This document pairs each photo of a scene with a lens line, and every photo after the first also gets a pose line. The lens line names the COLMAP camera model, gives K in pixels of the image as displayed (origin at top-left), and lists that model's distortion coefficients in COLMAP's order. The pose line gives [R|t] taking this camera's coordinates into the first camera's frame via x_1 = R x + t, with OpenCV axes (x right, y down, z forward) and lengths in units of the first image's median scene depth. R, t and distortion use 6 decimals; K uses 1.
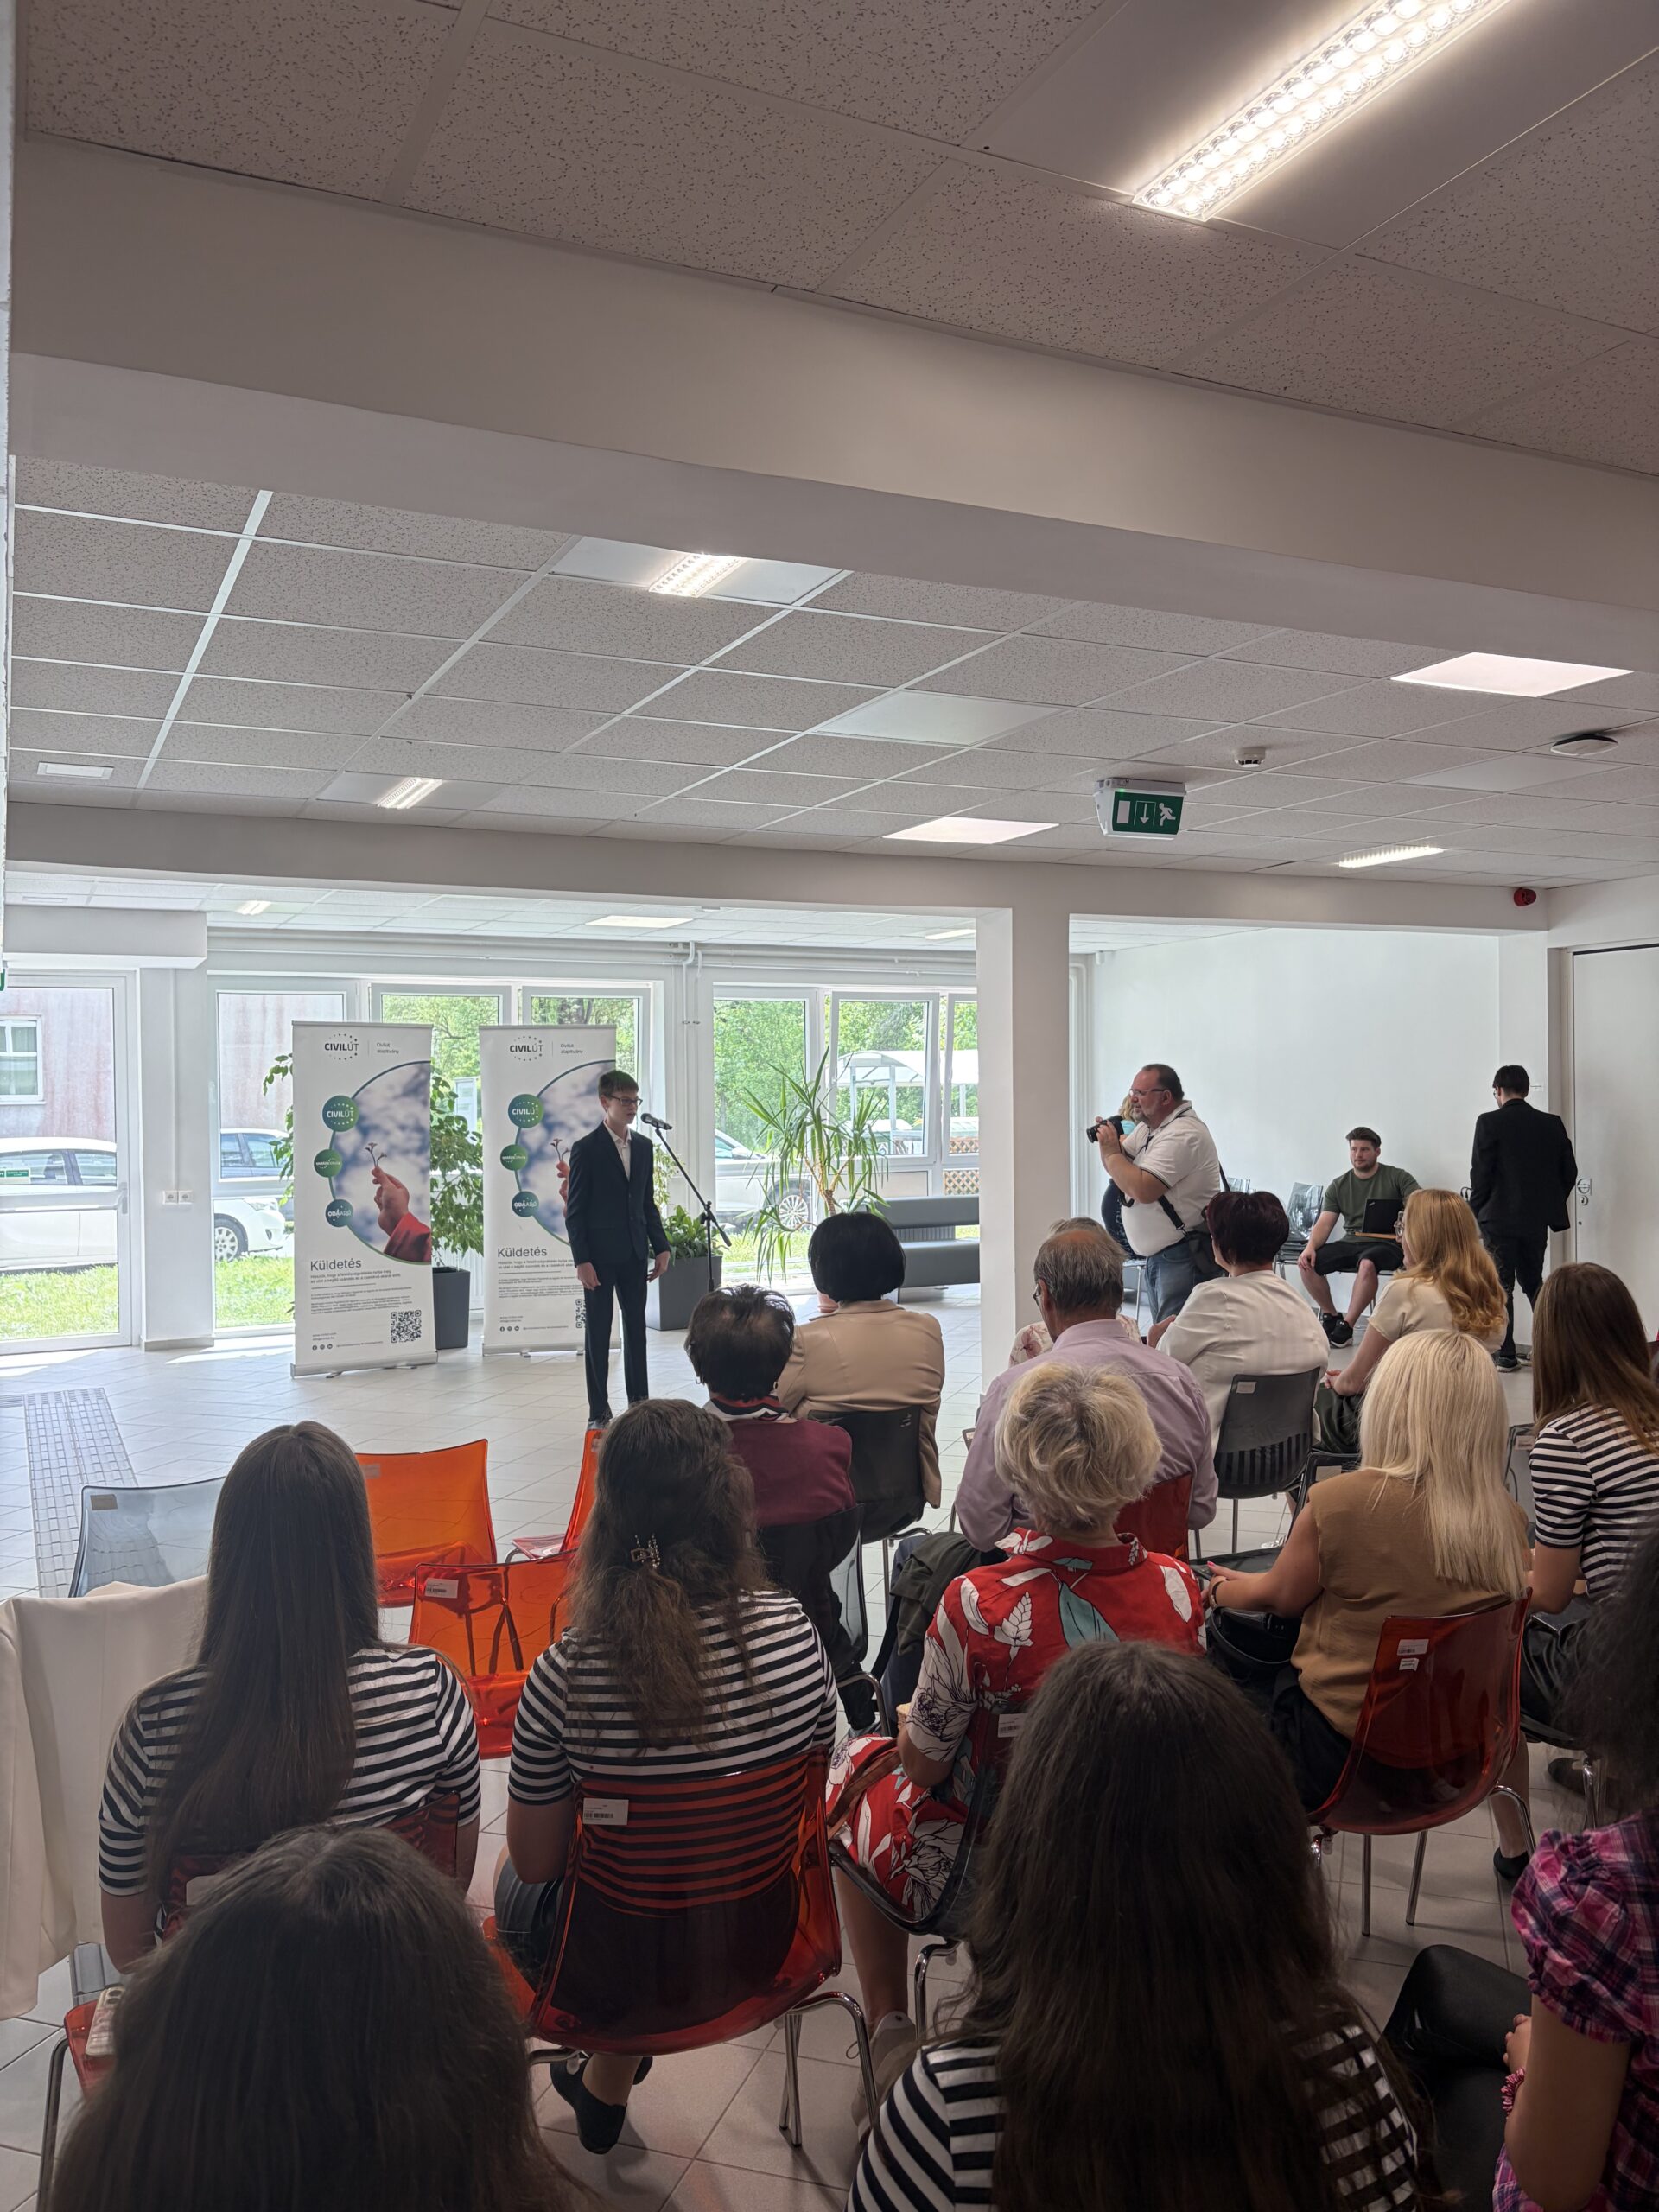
lens RADIAL K [[1660.3, 0, 826.3], [0, 1660.3, 1087.4], [0, 0, 1]] dist [0.056553, -0.057912]
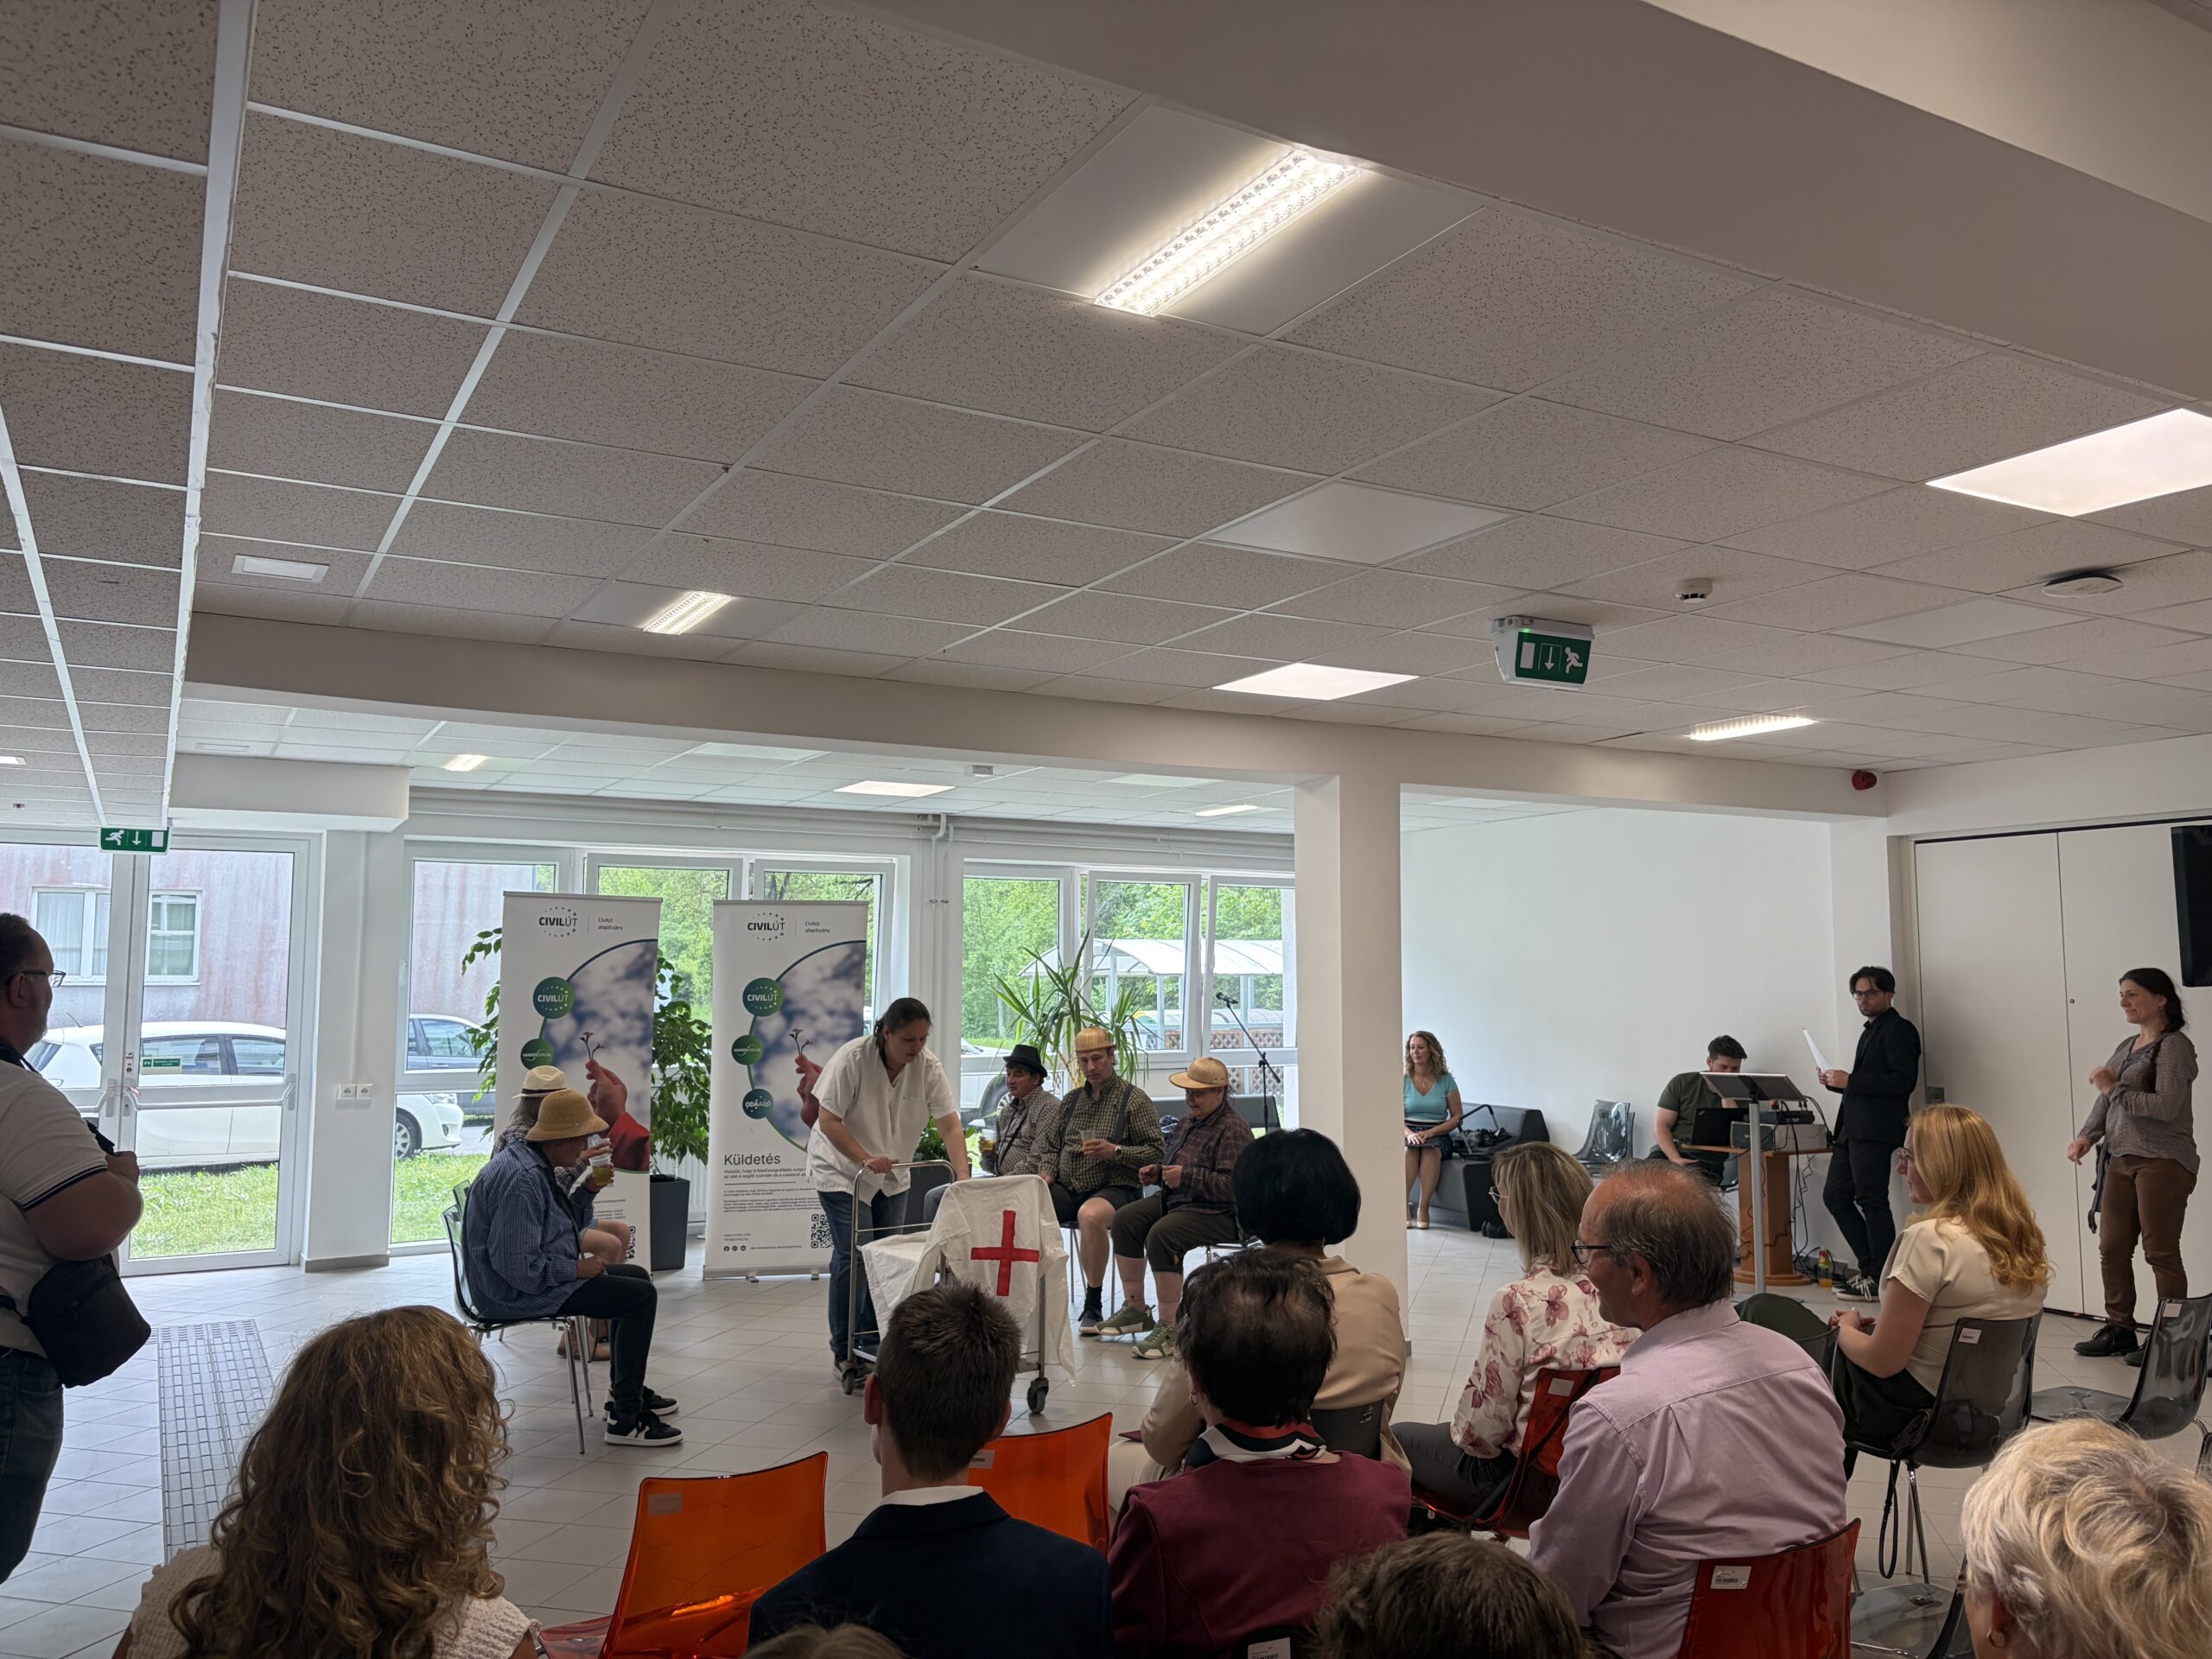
lens RADIAL K [[1660.3, 0, 1109.2], [0, 1660.3, 818.0], [0, 0, 1]] dist [0.056553, -0.057912]
pose [[0.998174, 0.019589, 0.057138, -0.050911], [-0.013972, 0.995177, -0.097100, 0.002907], [-0.058764, 0.096124, 0.993633, 0.099890]]
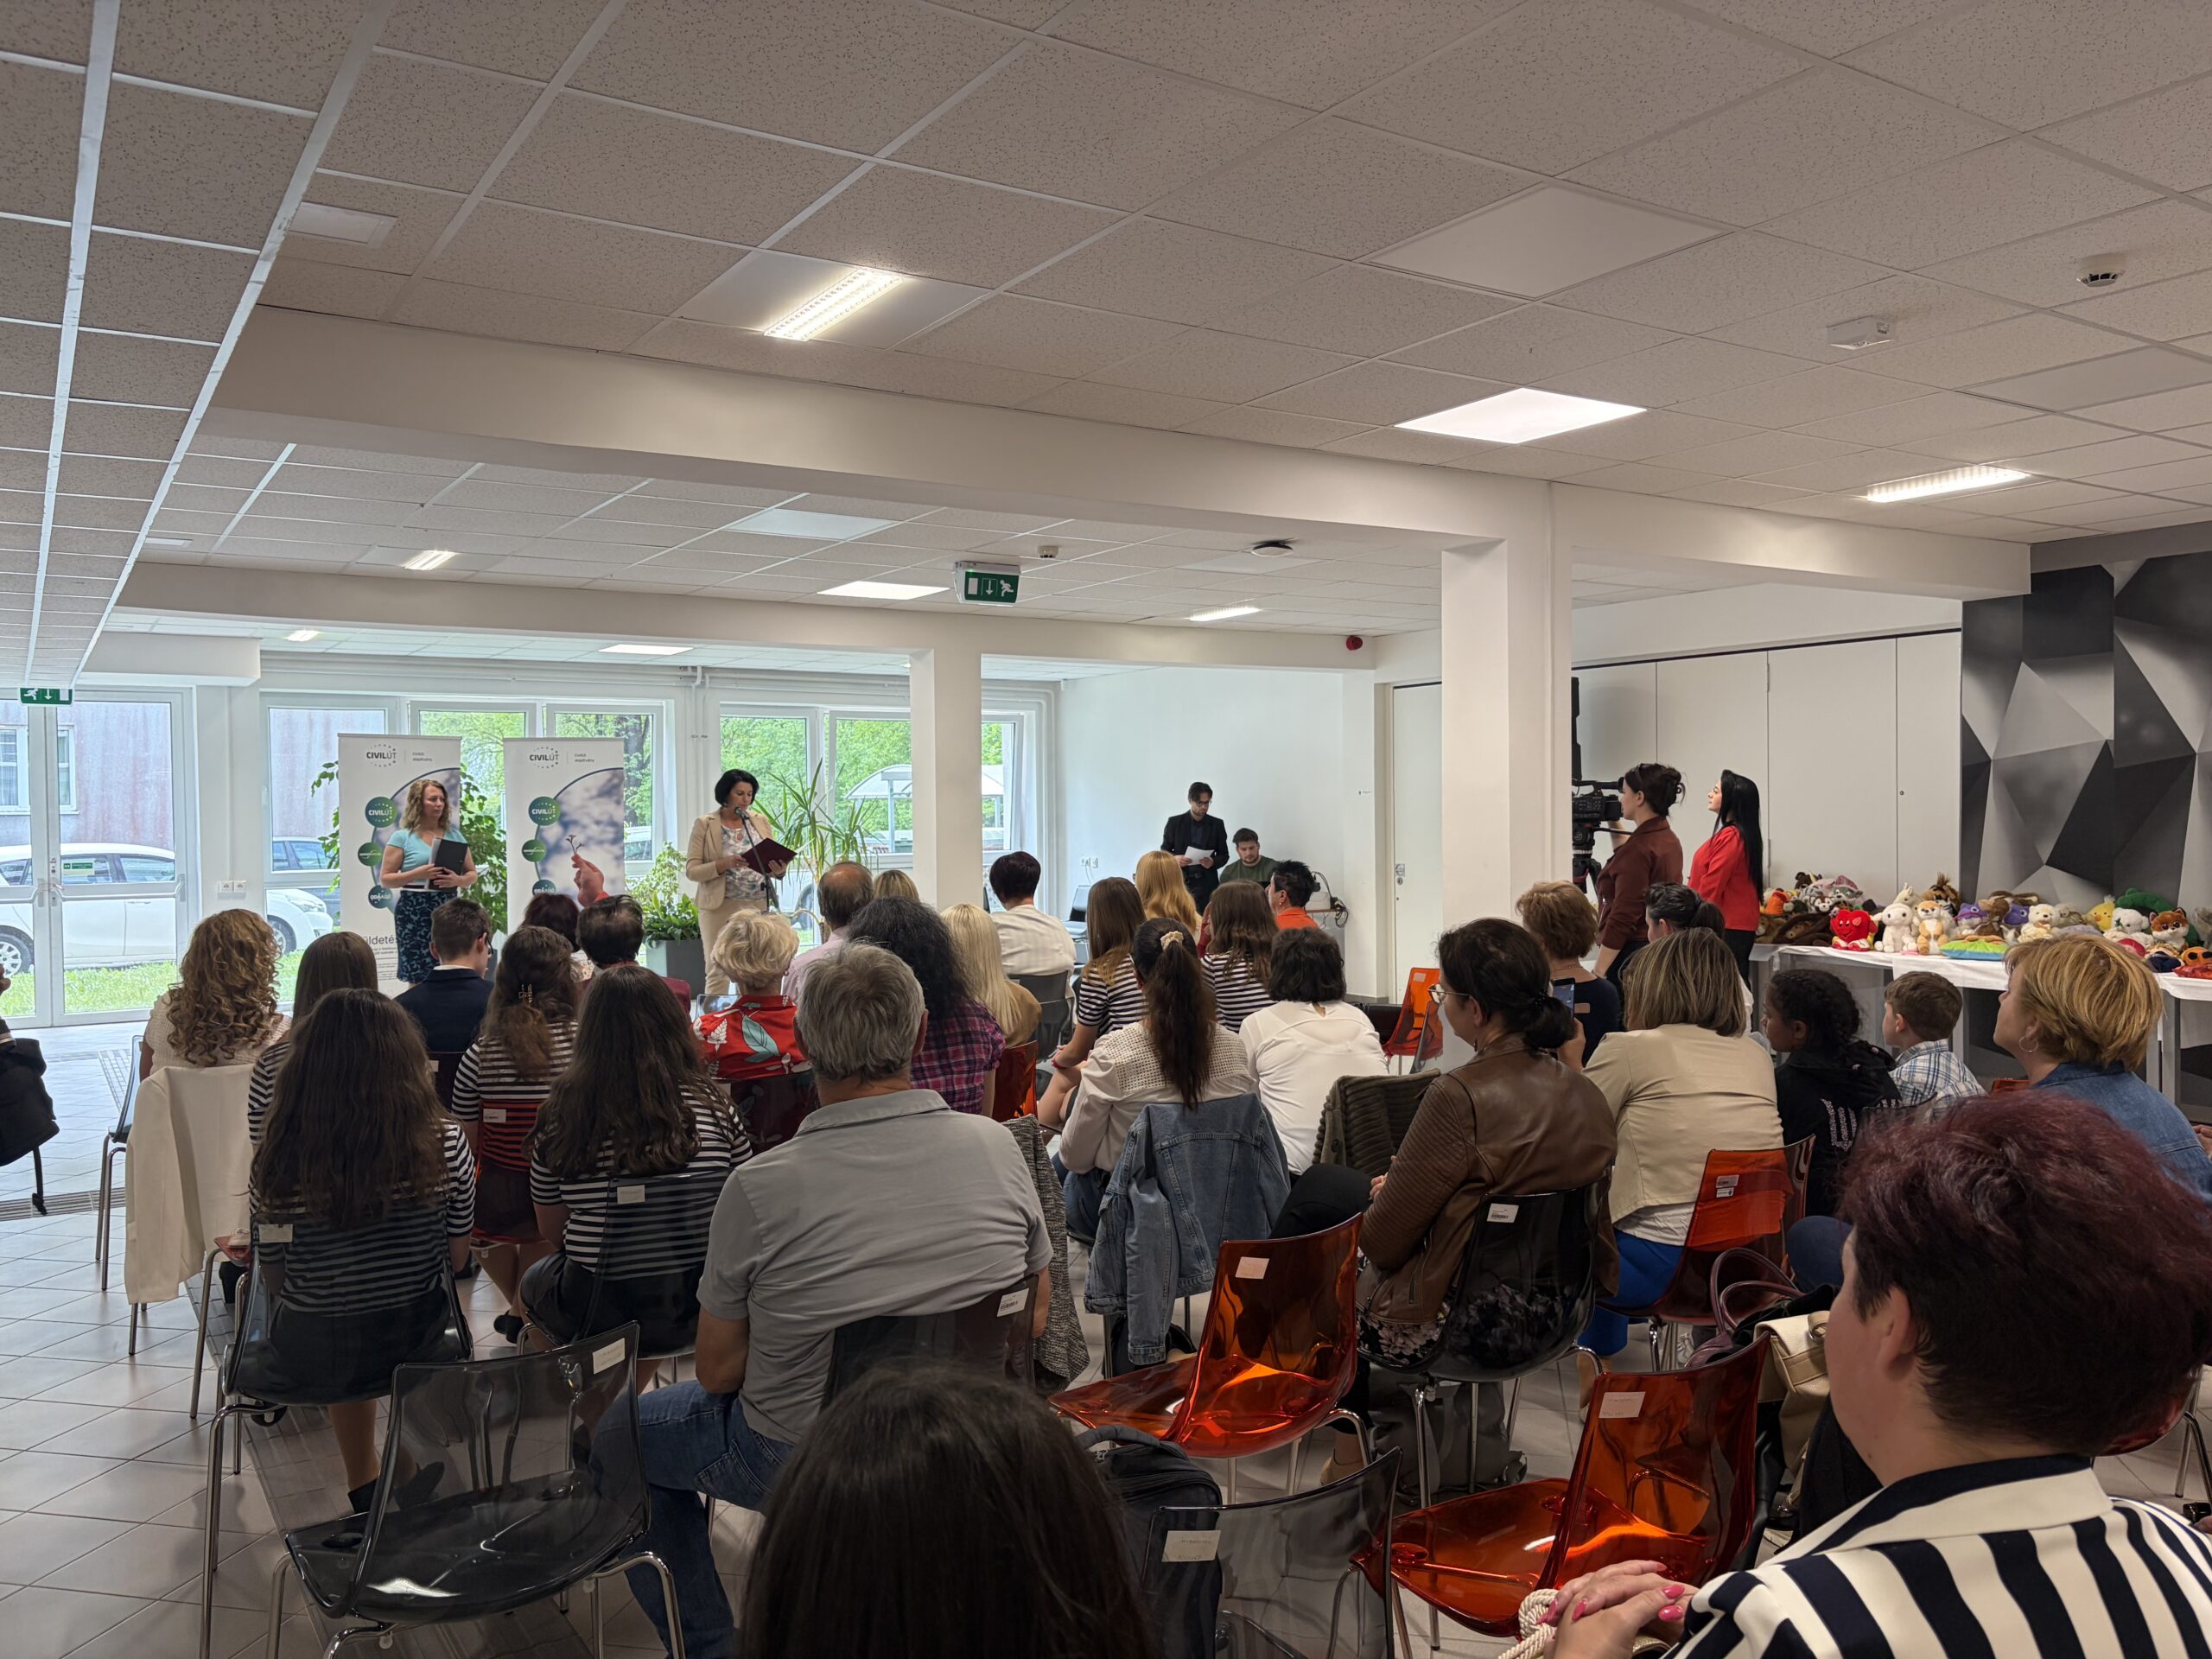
lens RADIAL K [[1660.3, 0, 1094.6], [0, 1660.3, 829.2], [0, 0, 1]] dist [0.056553, -0.057912]
pose [[0.993331, 0.000335, 0.115300, 0.072415], [-0.002076, 0.999886, 0.014973, 0.008957], [-0.115281, -0.015112, 0.993218, -0.228490]]
